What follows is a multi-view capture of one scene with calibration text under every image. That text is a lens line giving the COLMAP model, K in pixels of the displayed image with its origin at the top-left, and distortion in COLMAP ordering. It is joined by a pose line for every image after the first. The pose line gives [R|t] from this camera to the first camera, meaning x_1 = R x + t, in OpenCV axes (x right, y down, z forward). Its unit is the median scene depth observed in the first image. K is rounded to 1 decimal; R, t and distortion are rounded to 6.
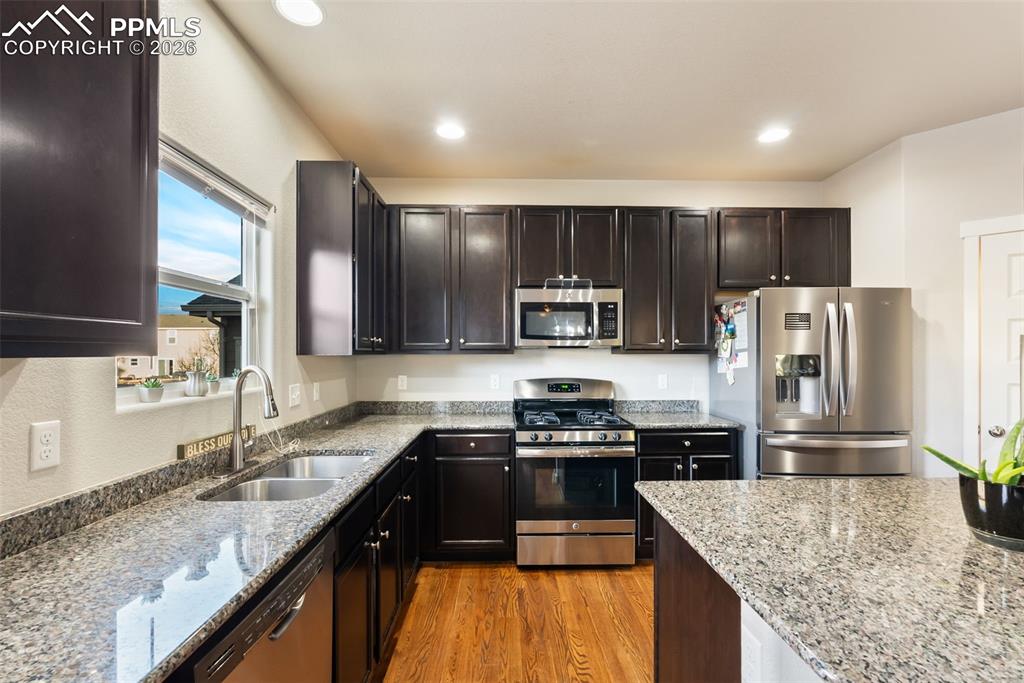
lens RADIAL K [[456.0, 0, 514.9], [0, 456.0, 350.6], [0, 0, 1]] dist [-0.002325, -0.000735]
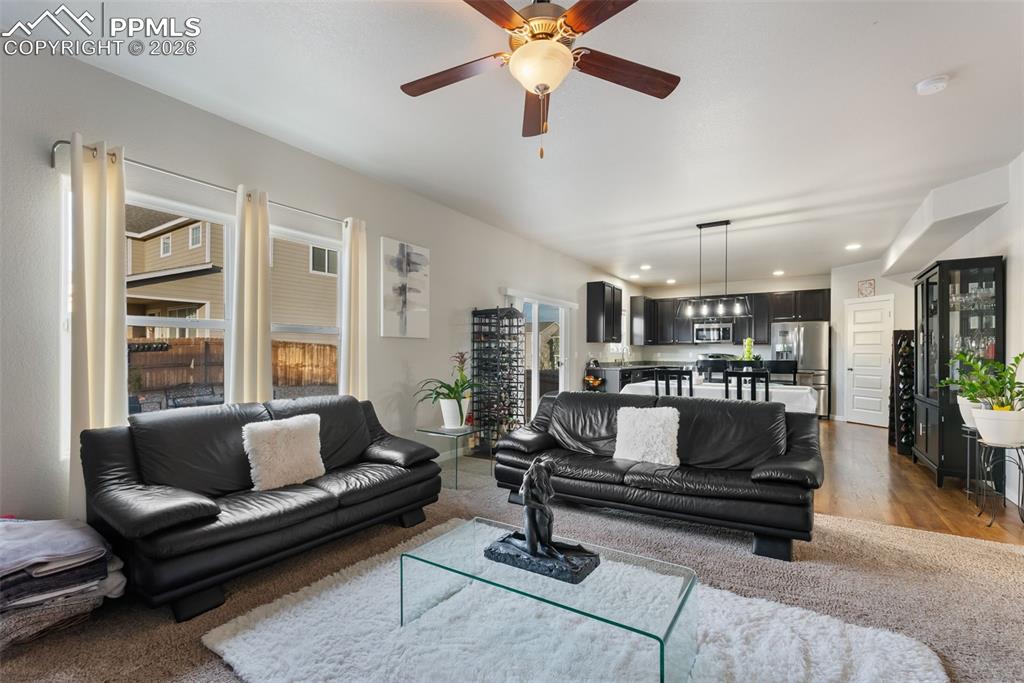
lens RADIAL K [[456.0, 0, 514.9], [0, 456.0, 350.6], [0, 0, 1]] dist [-0.002325, -0.000735]
pose [[0.827109, 0.002254, -0.562037, 0.748576], [-0.004087, 0.999990, -0.002003, 0.057825], [0.562027, 0.003954, 0.827110, -2.305034]]
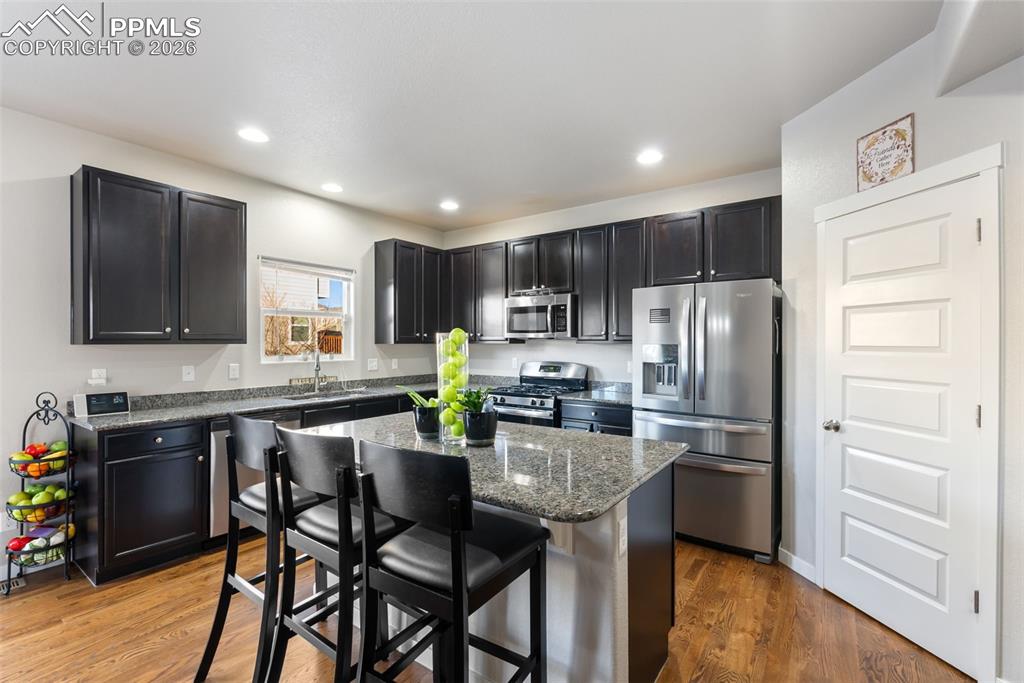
lens RADIAL K [[451.9, 0, 512.0], [0, 451.9, 341.5], [0, 0, 1]] dist [-0.004580, -0.000373]
pose [[0.799819, -0.000733, -0.600241, 0.890294], [0.002136, 0.999996, 0.001626, -0.000716], [0.600237, -0.002582, 0.799818, -0.134664]]
